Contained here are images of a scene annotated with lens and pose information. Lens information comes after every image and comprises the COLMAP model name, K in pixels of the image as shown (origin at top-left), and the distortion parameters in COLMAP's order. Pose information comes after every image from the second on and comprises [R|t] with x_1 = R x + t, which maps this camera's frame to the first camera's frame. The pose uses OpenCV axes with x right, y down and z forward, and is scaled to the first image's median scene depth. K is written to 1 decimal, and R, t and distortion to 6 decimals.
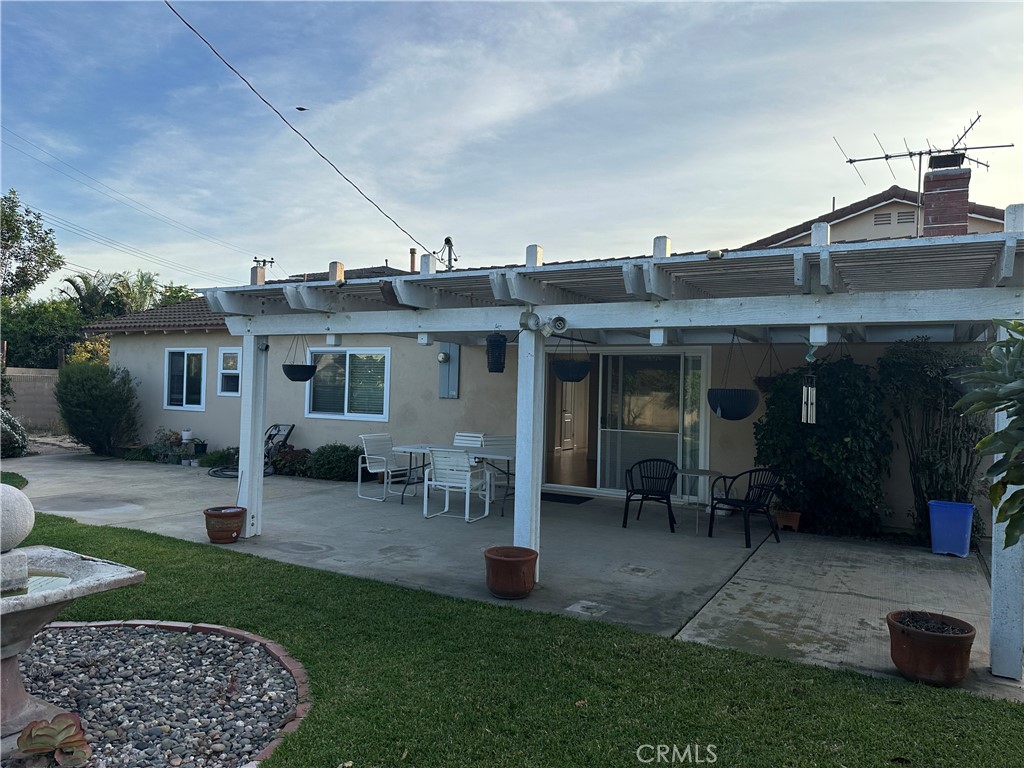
lens RADIAL K [[715.1, 0, 513.2], [0, 715.1, 380.5], [0, 0, 1]] dist [0.032141, -0.023635]
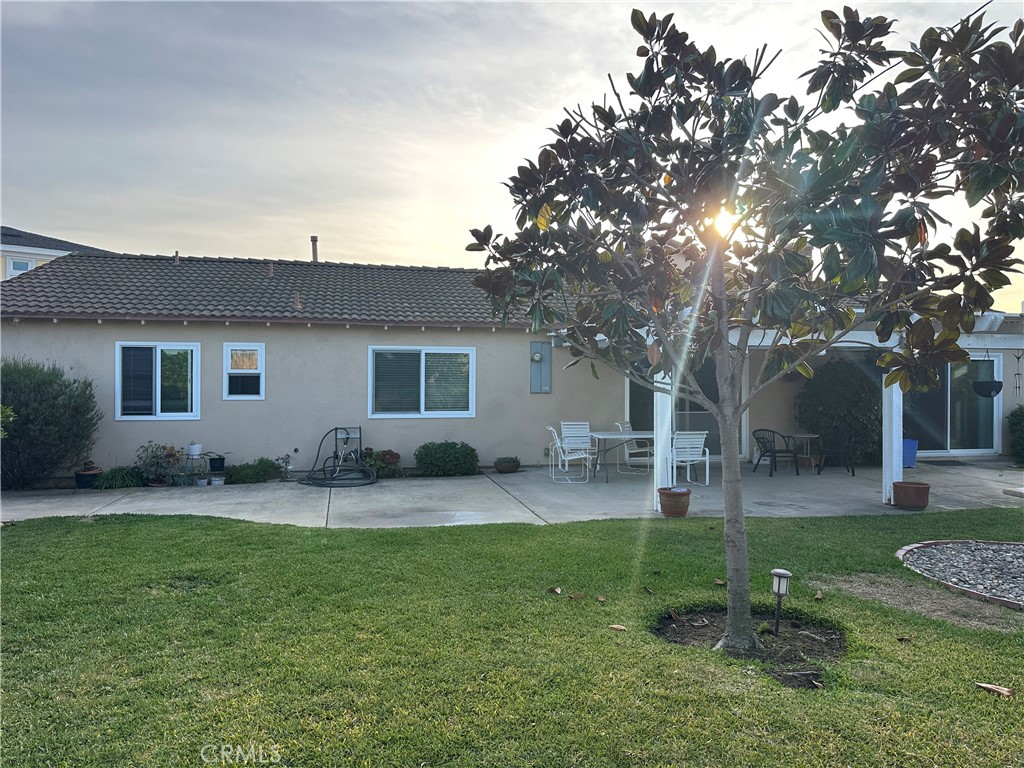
lens RADIAL K [[715.1, 0, 515.5], [0, 715.1, 386.0], [0, 0, 1]] dist [0.032141, -0.023635]
pose [[0.762649, -0.027222, 0.646240, -0.708873], [0.011675, 0.999531, 0.028327, -0.015599], [-0.646708, -0.014059, 0.762608, 0.138489]]
